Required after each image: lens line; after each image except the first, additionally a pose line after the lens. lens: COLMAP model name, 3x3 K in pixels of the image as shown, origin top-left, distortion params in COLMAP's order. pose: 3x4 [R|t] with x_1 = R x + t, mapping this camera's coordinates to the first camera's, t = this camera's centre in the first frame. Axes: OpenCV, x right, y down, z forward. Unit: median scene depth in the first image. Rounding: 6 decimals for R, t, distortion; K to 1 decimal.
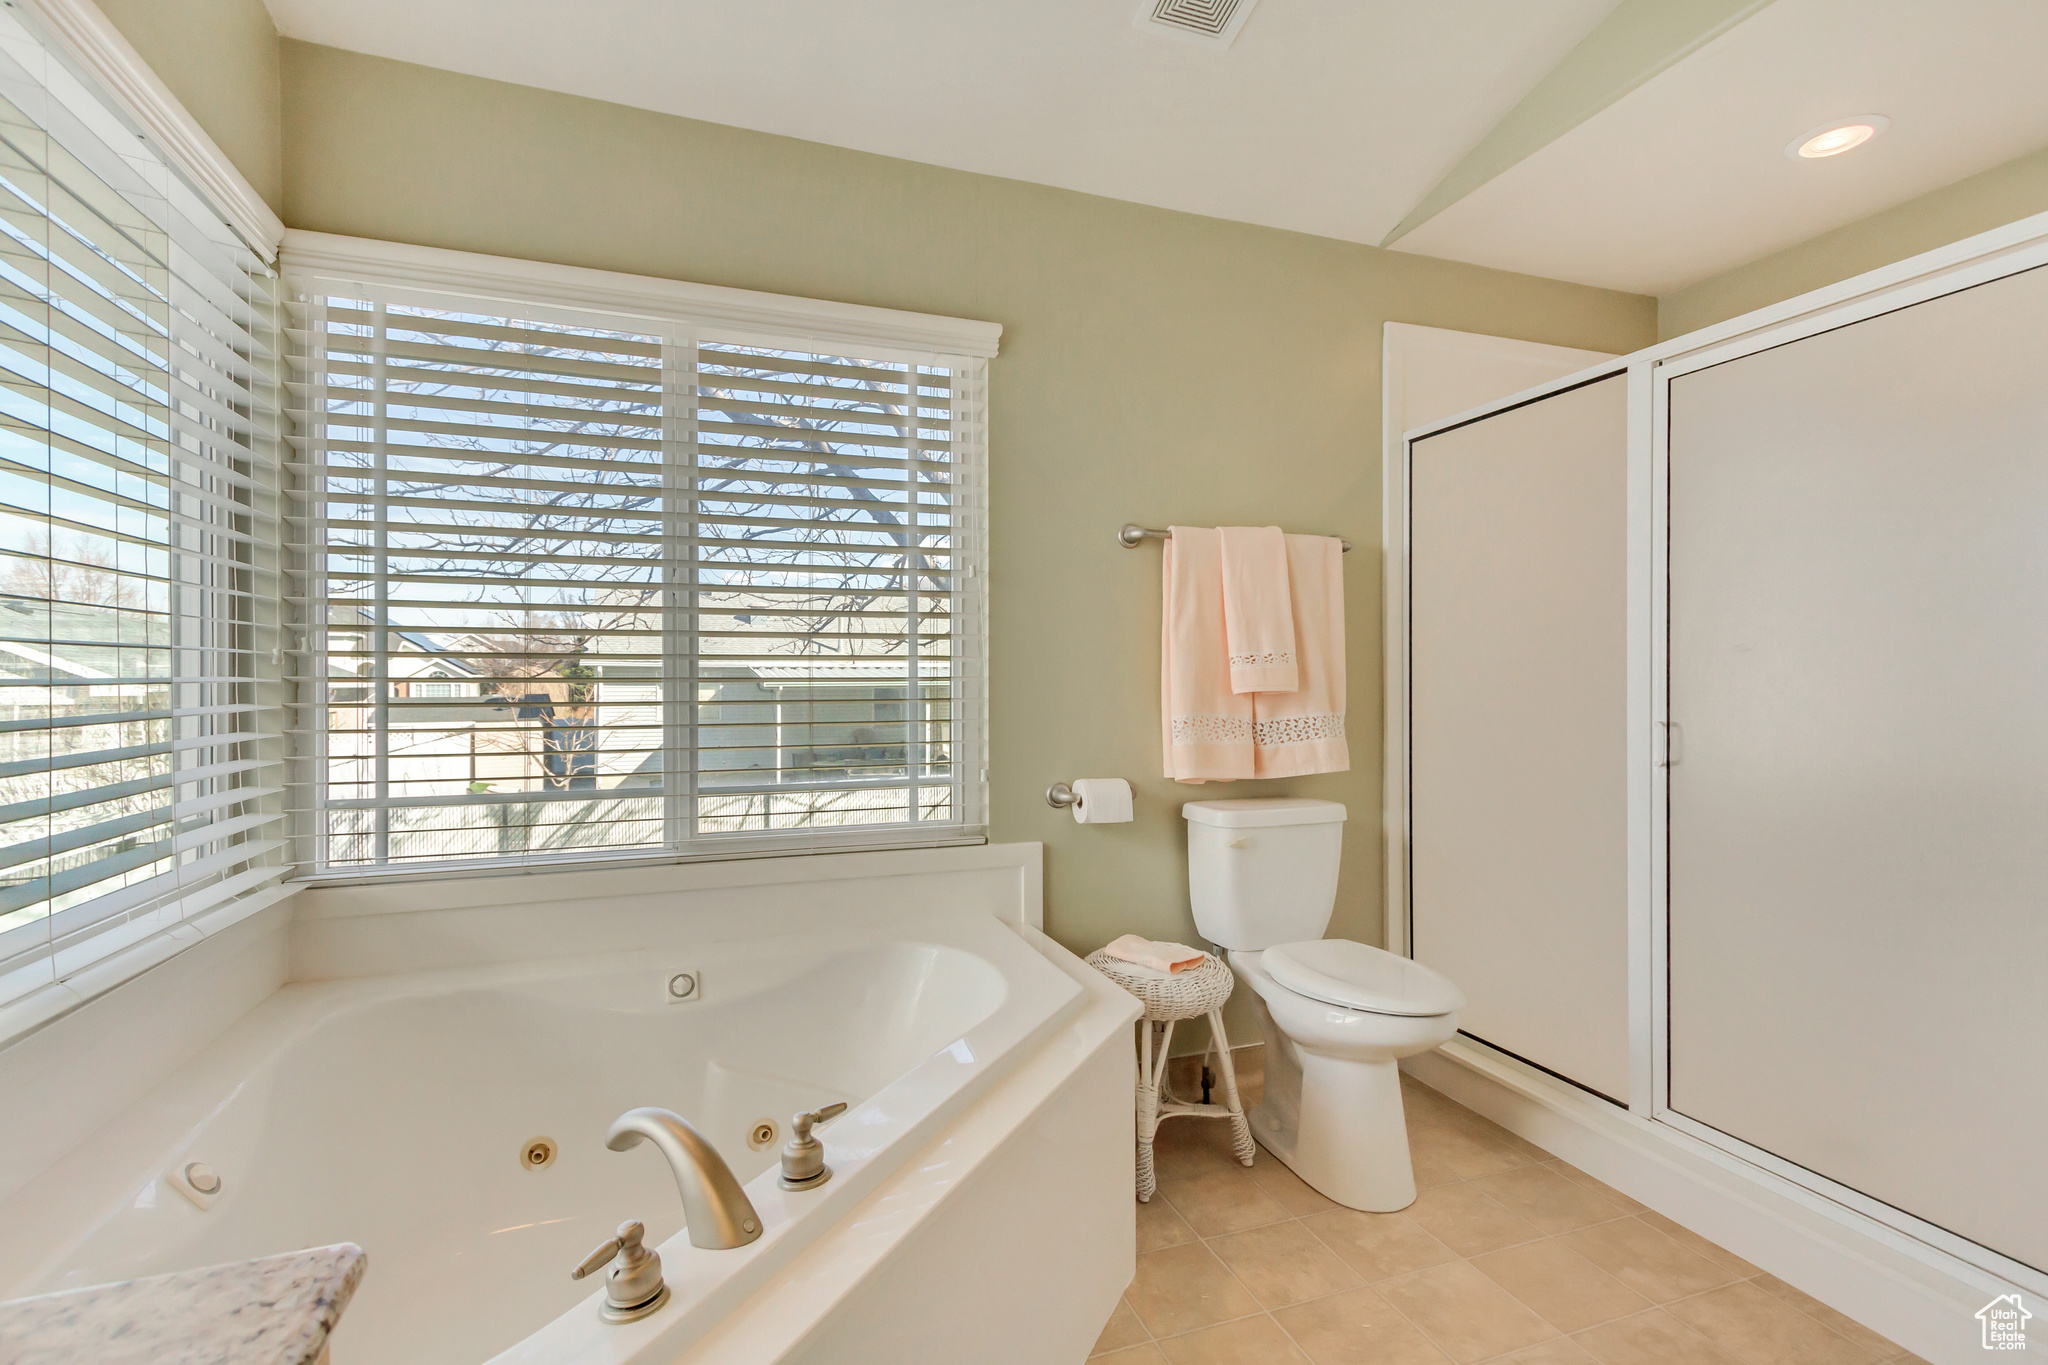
lens RADIAL K [[947.5, 0, 1029.5], [0, 947.5, 676.8], [0, 0, 1]] dist [0.008531, -0.000027]
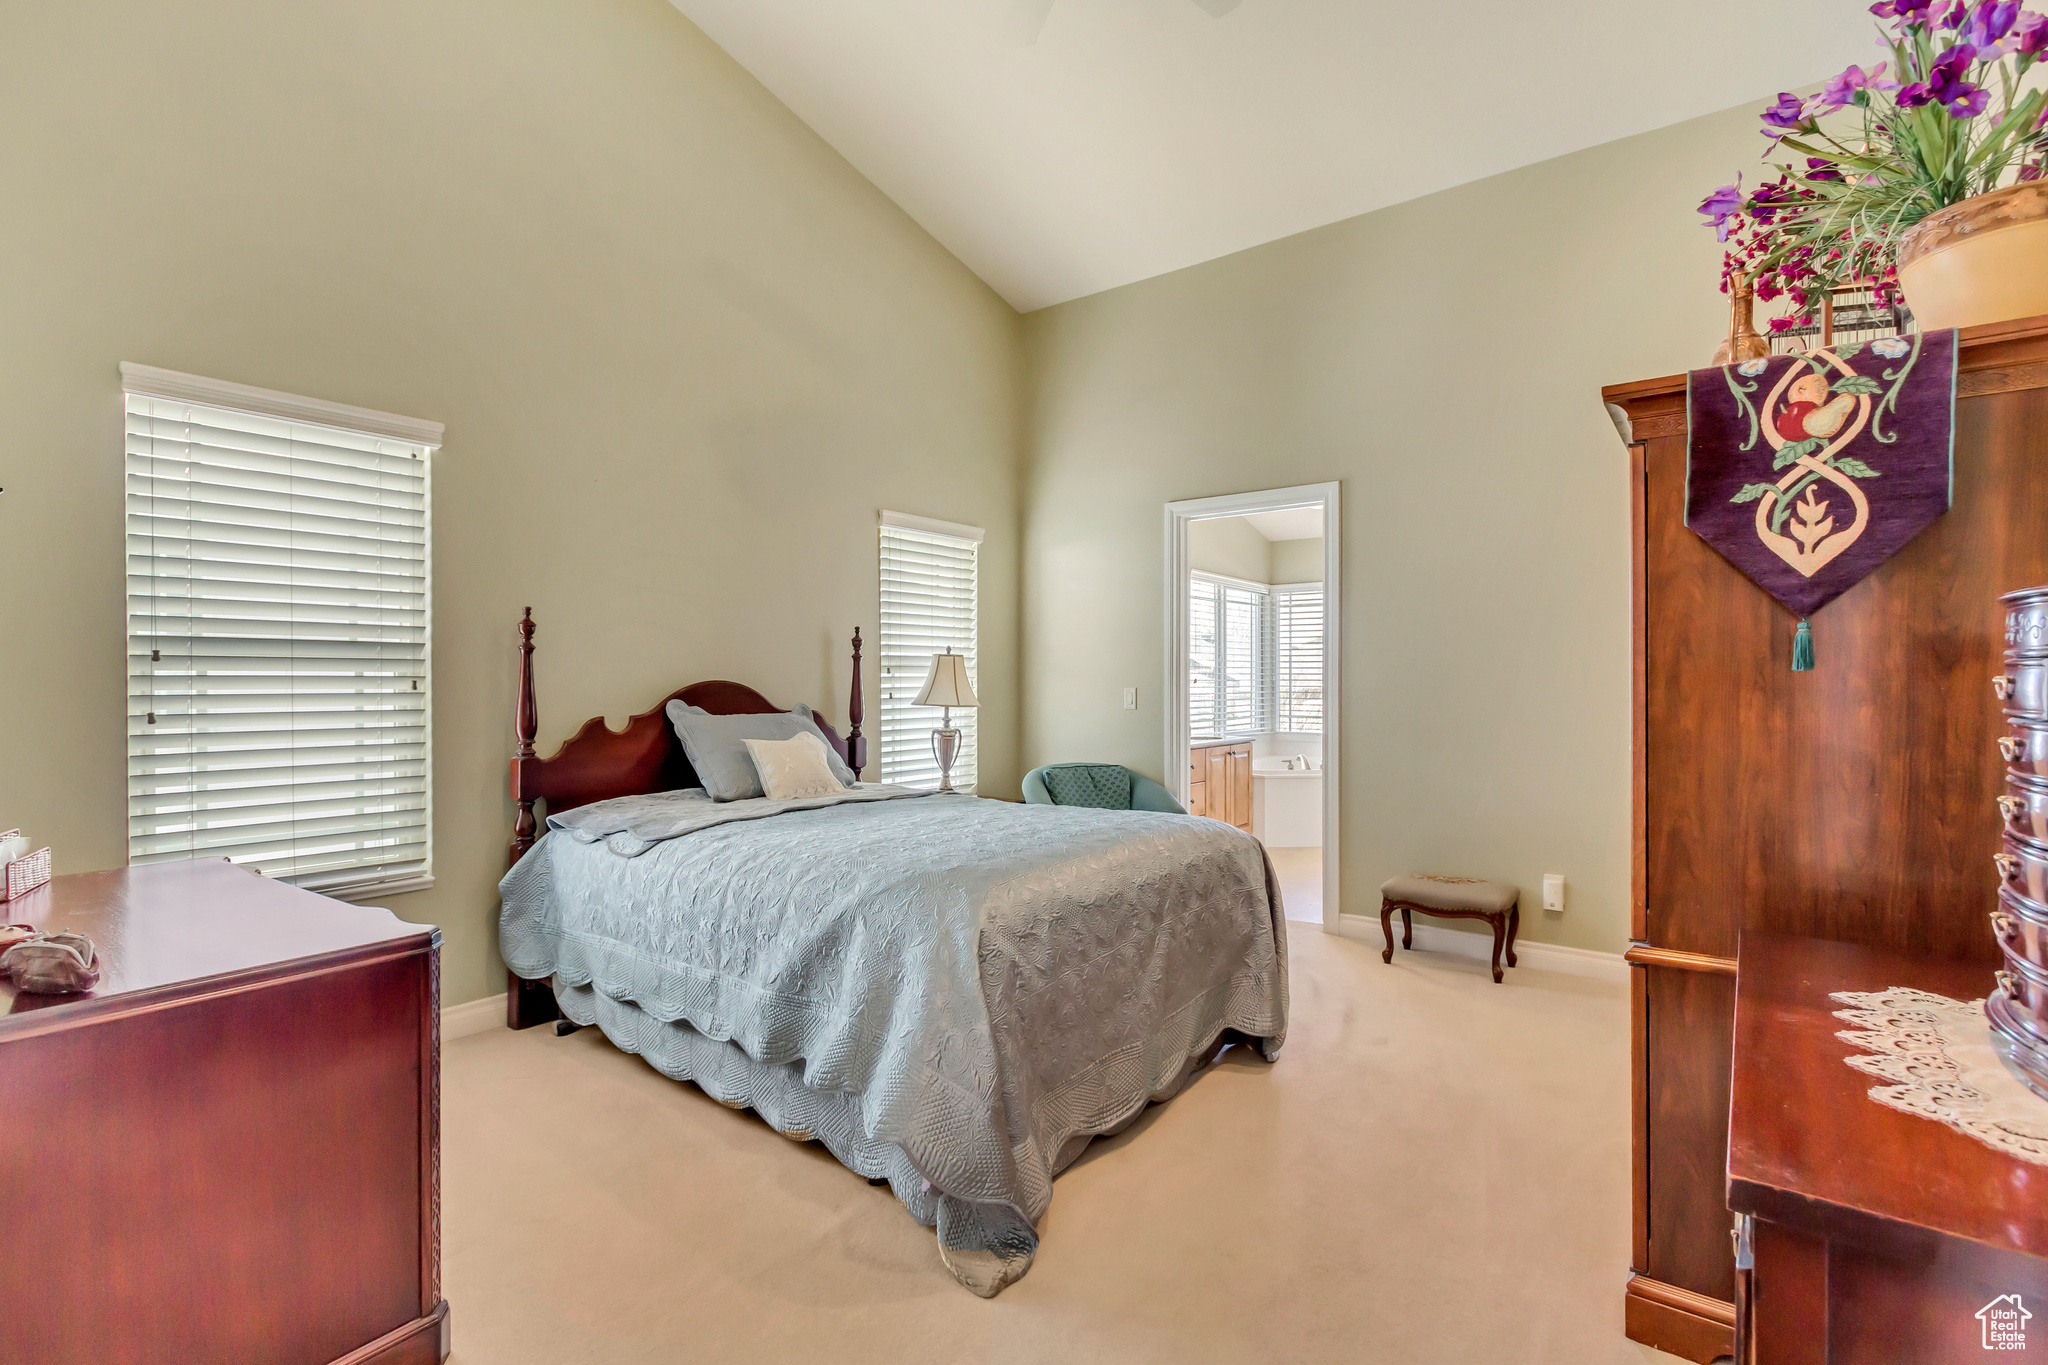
lens RADIAL K [[947.5, 0, 1023.6], [0, 947.5, 684.6], [0, 0, 1]] dist [0.008531, -0.000027]
pose [[0.536876, 0.005635, -0.843642, 1.794611], [0.001938, 0.999967, 0.007913, -0.031537], [0.843659, -0.005883, 0.536848, -1.805747]]
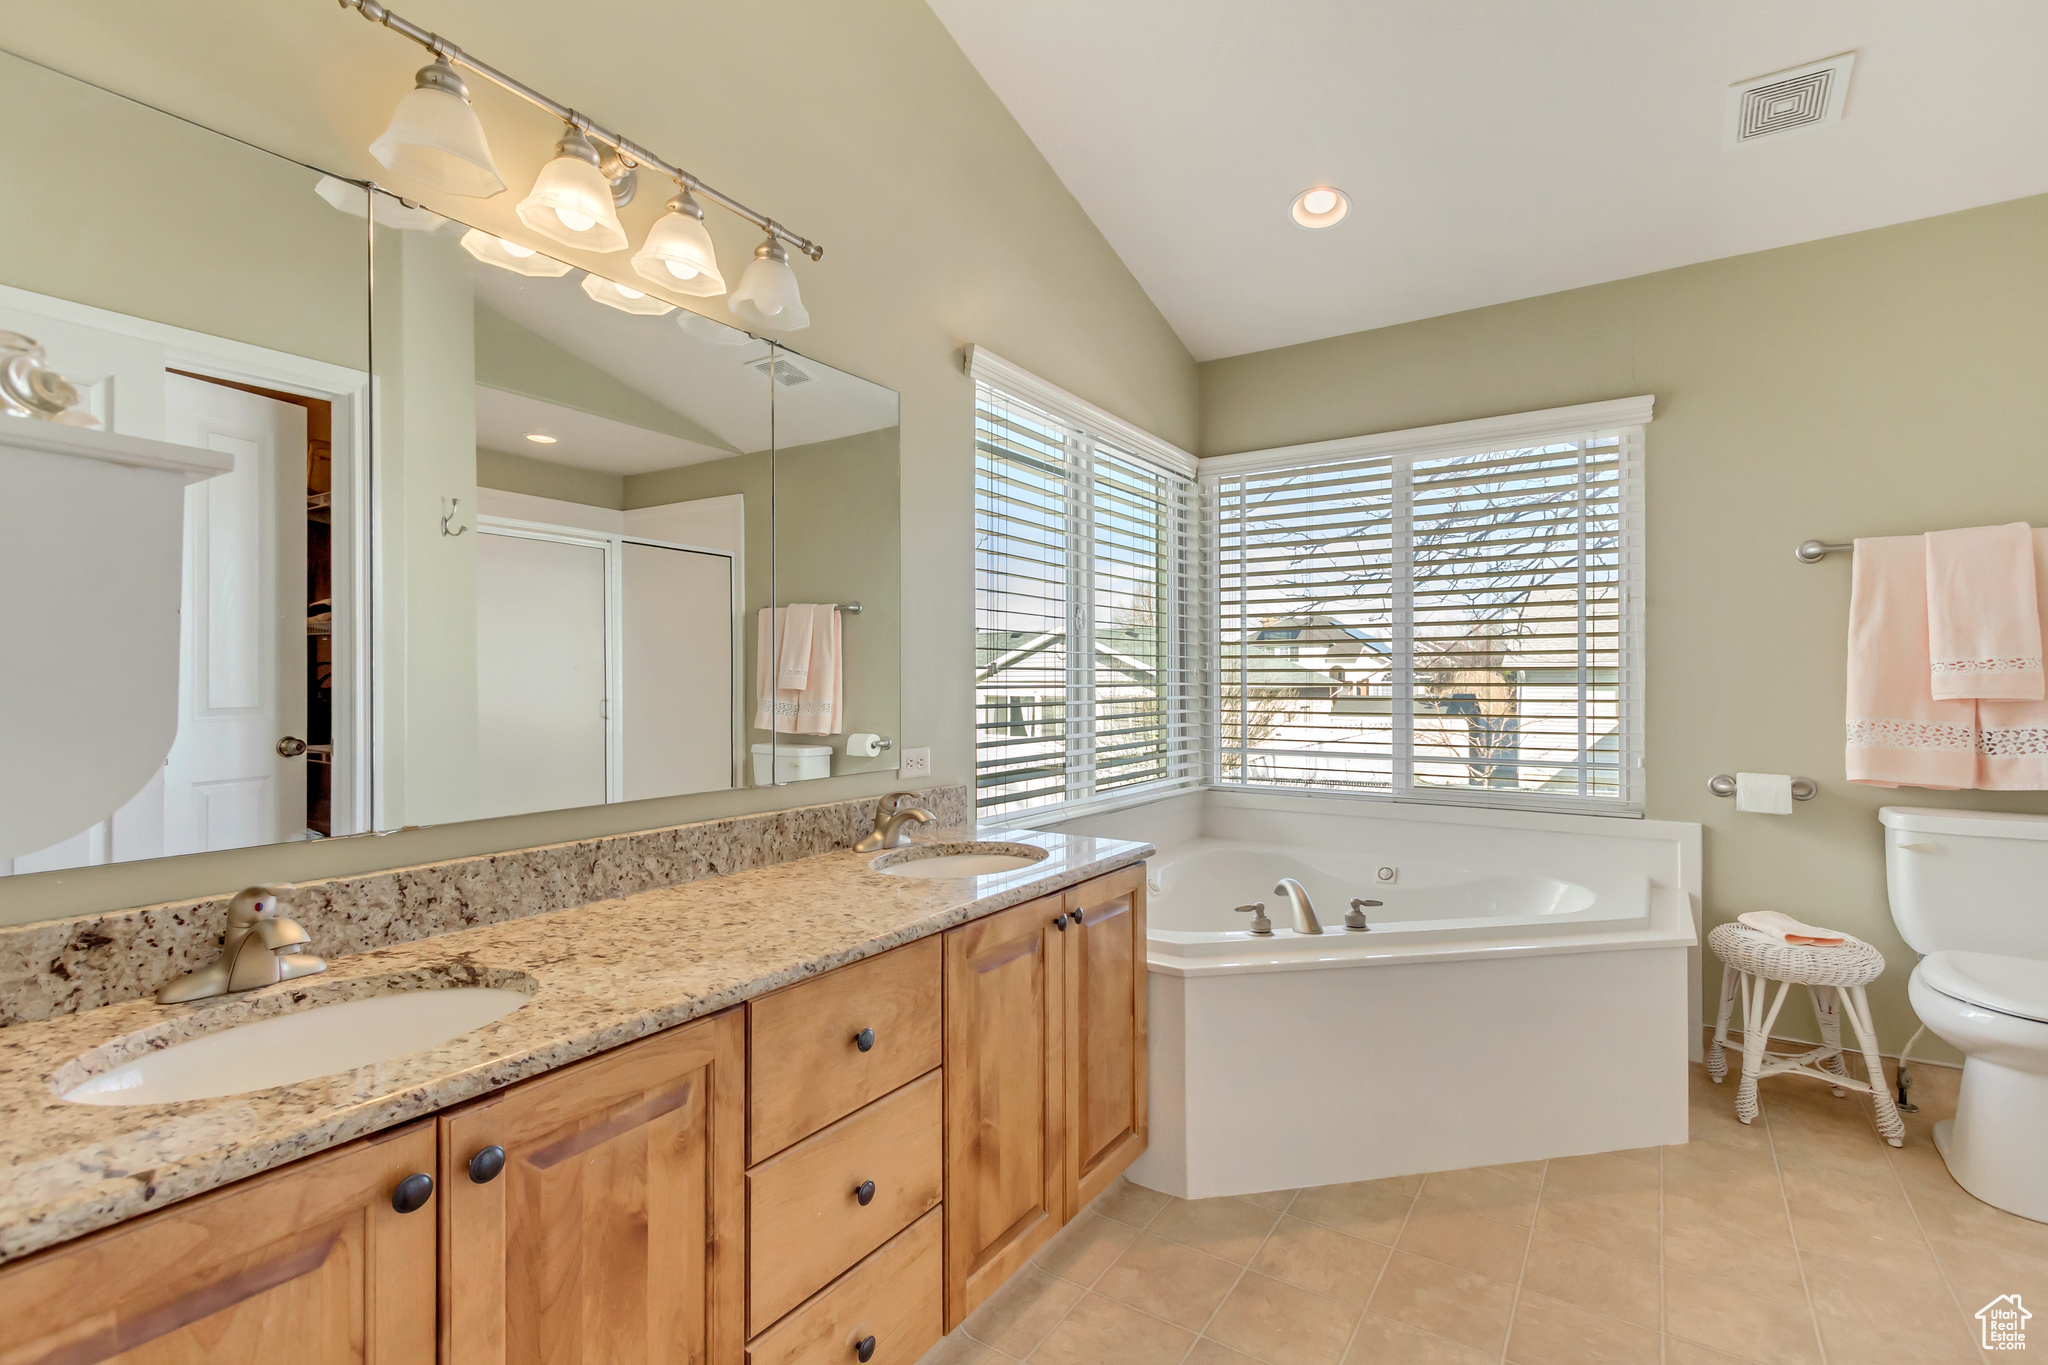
lens RADIAL K [[947.5, 0, 1024.5], [0, 947.5, 680.8], [0, 0, 1]] dist [0.008531, -0.000027]
pose [[0.597839, 0.001217, -0.801615, 0.454803], [0.002397, 0.999992, 0.003306, -0.008371], [0.801612, -0.003898, 0.597831, -0.372318]]
